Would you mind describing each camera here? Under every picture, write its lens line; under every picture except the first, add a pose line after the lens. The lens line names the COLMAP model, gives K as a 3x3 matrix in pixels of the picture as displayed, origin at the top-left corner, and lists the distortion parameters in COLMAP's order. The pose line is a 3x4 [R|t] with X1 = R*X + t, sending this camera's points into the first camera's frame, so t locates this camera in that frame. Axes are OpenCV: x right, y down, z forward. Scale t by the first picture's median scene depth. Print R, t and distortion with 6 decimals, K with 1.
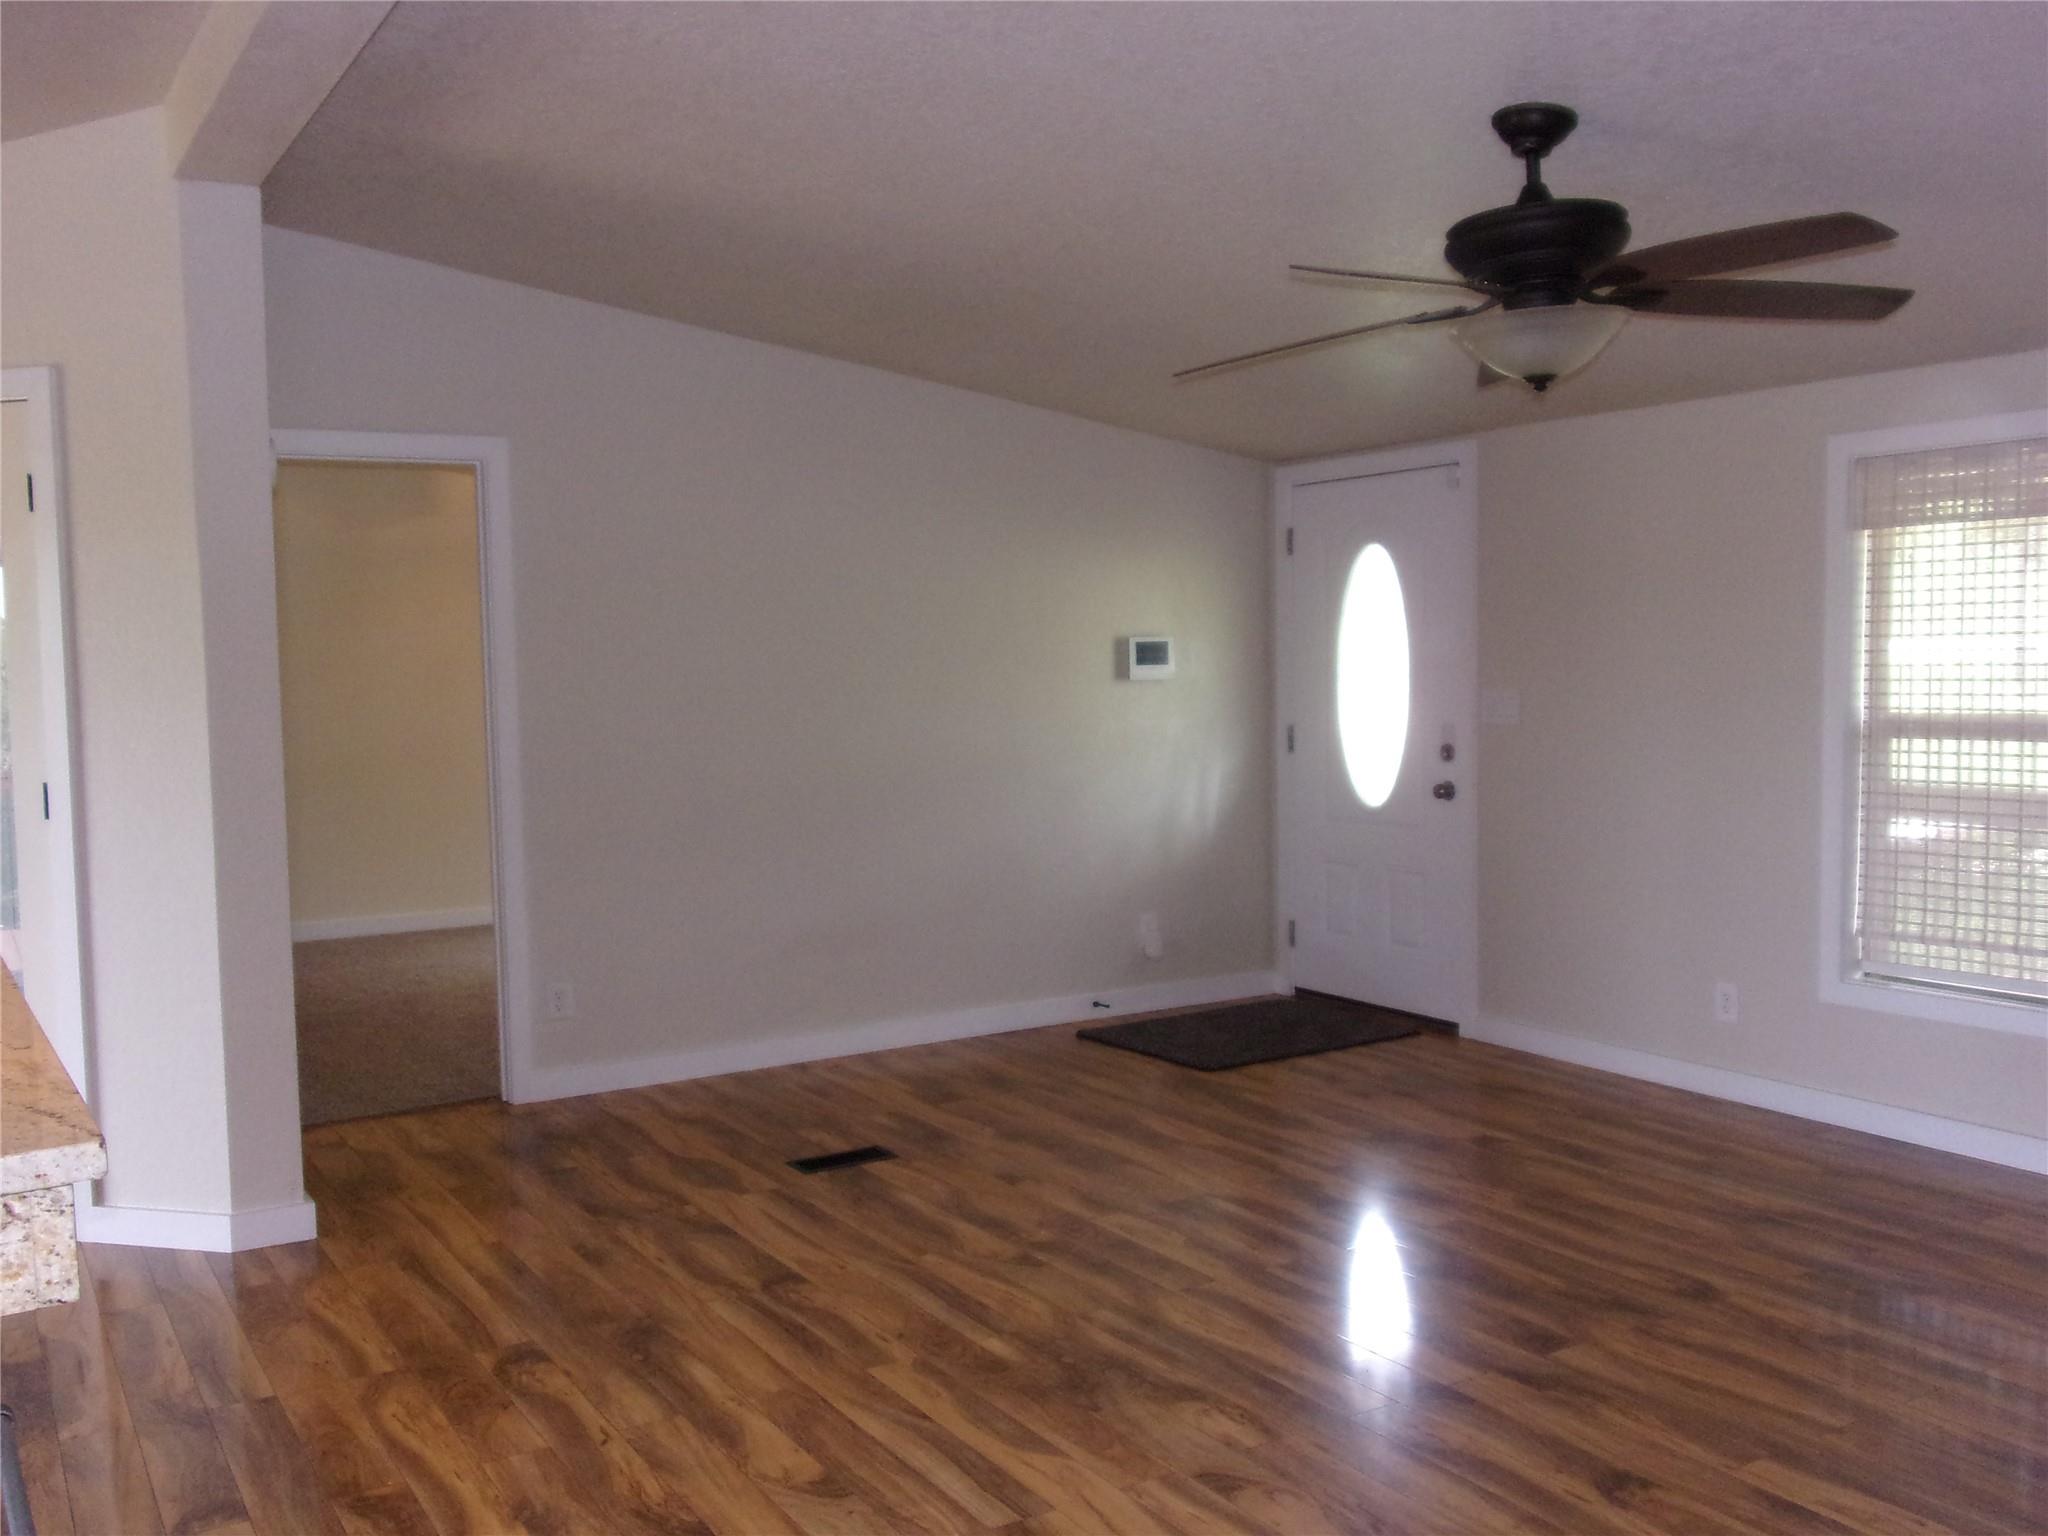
lens RADIAL K [[1743.1, 0, 1024.0], [0, 1743.1, 768.0], [0, 0, 1]] dist [0.007636, -0.013723]
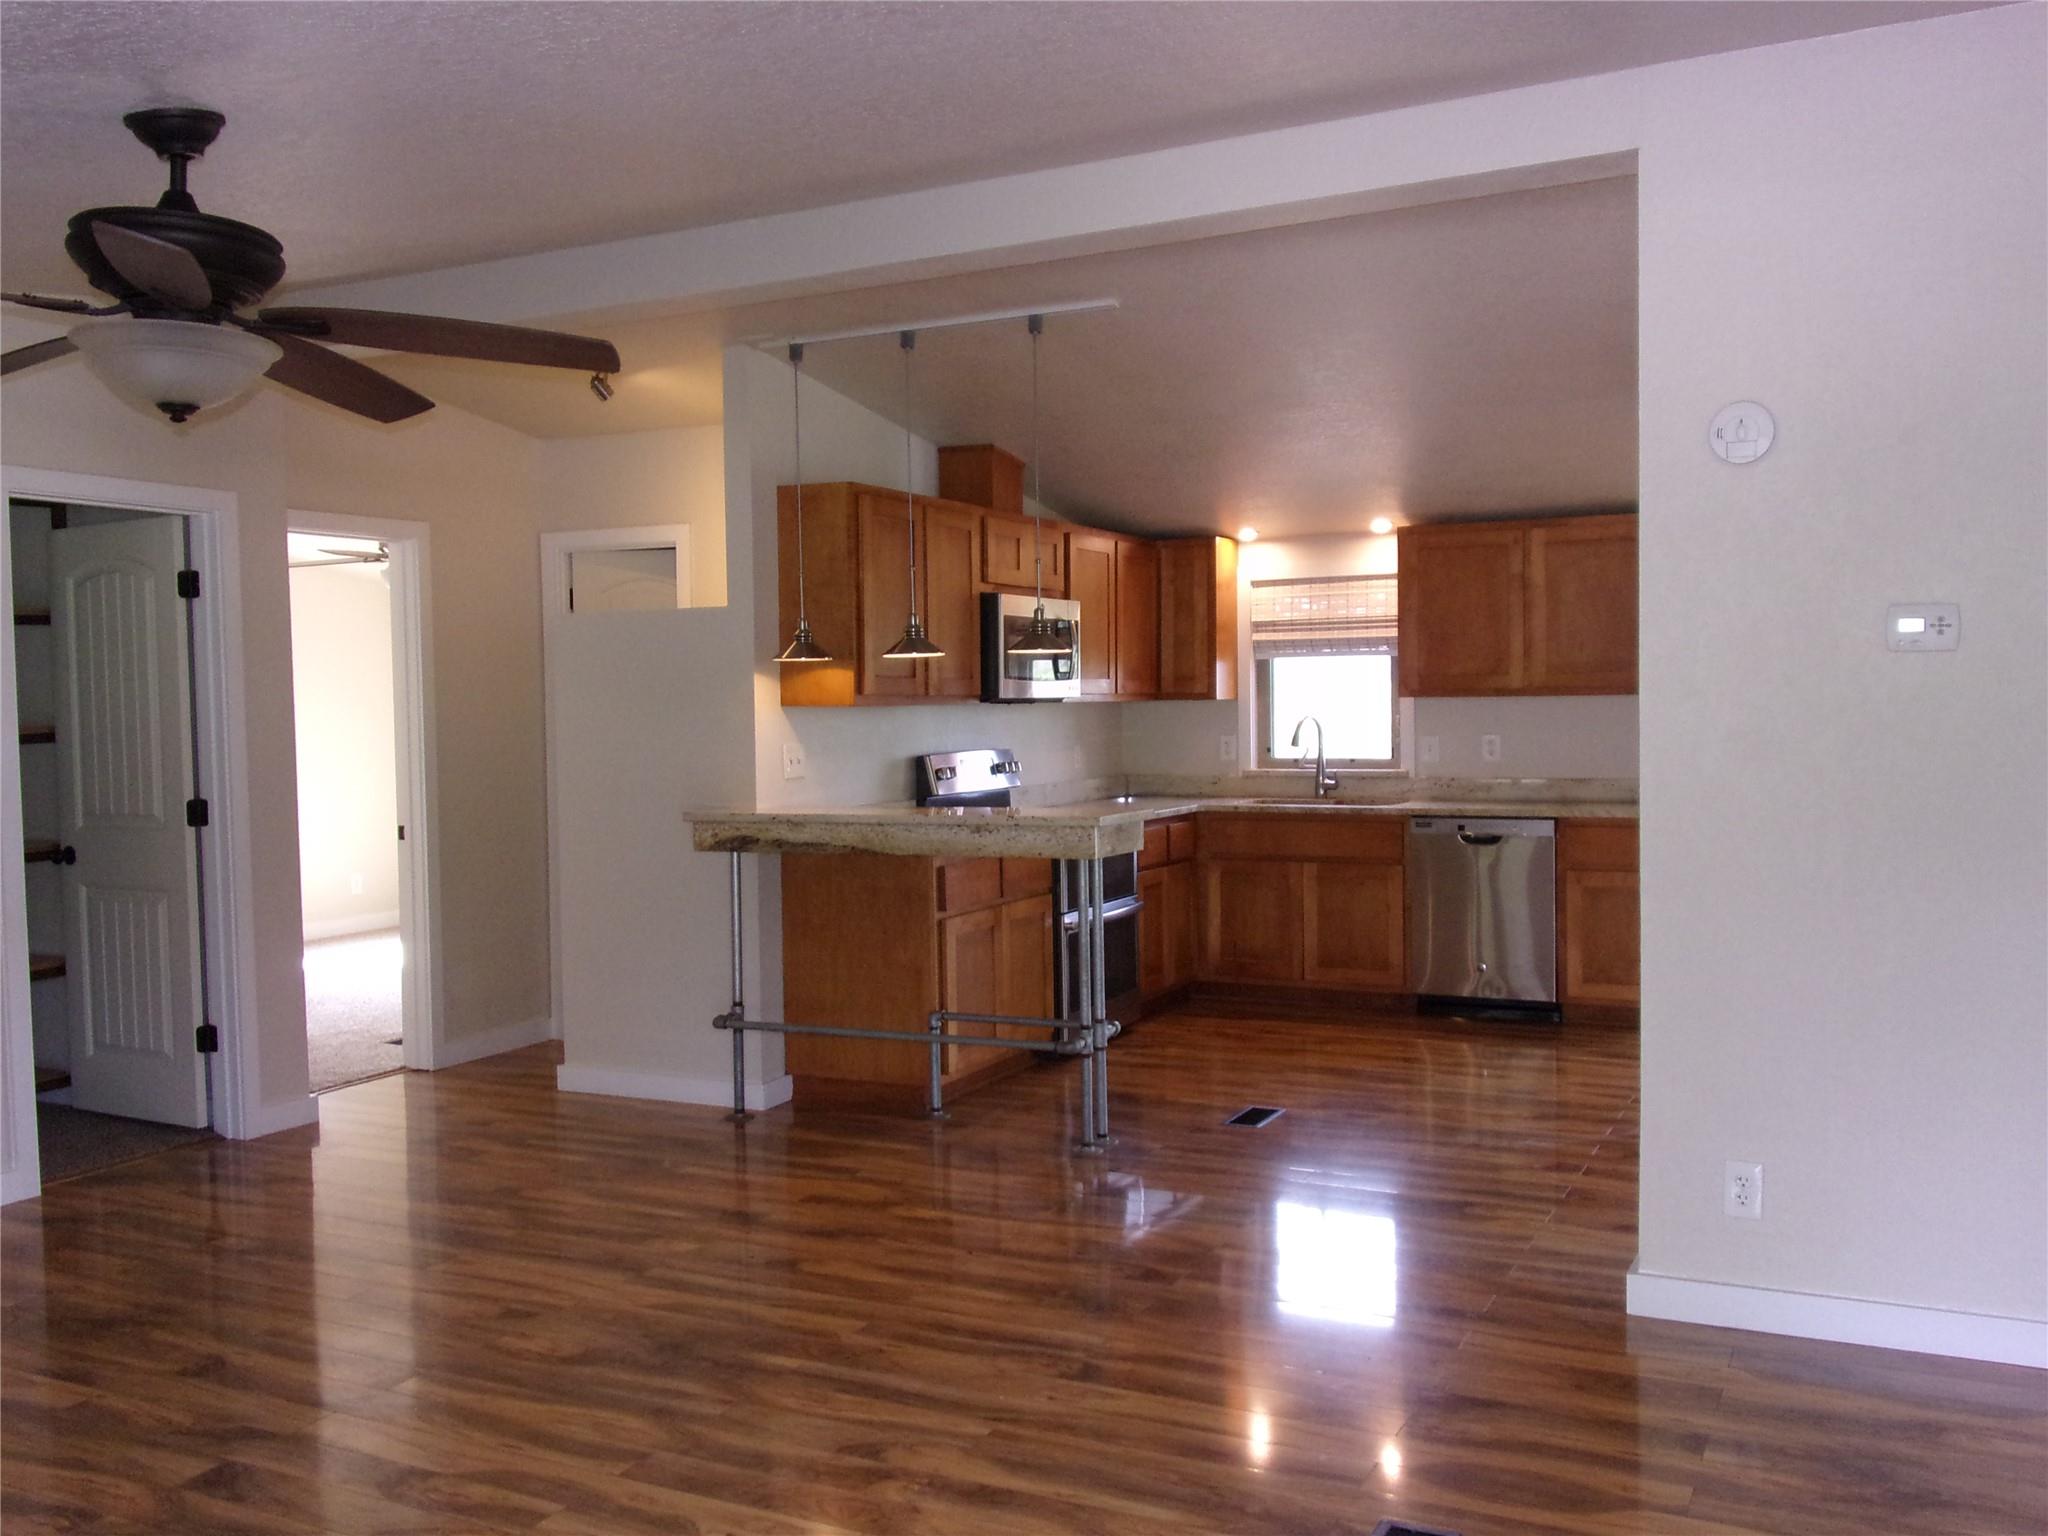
lens RADIAL K [[1743.1, 0, 1024.0], [0, 1743.1, 768.0], [0, 0, 1]] dist [0.007636, -0.013723]
pose [[-0.842561, 0.052891, -0.535998, 0.413615], [-0.000293, 0.995121, 0.098657, -0.130238], [0.538602, 0.083282, -0.838435, 1.964278]]
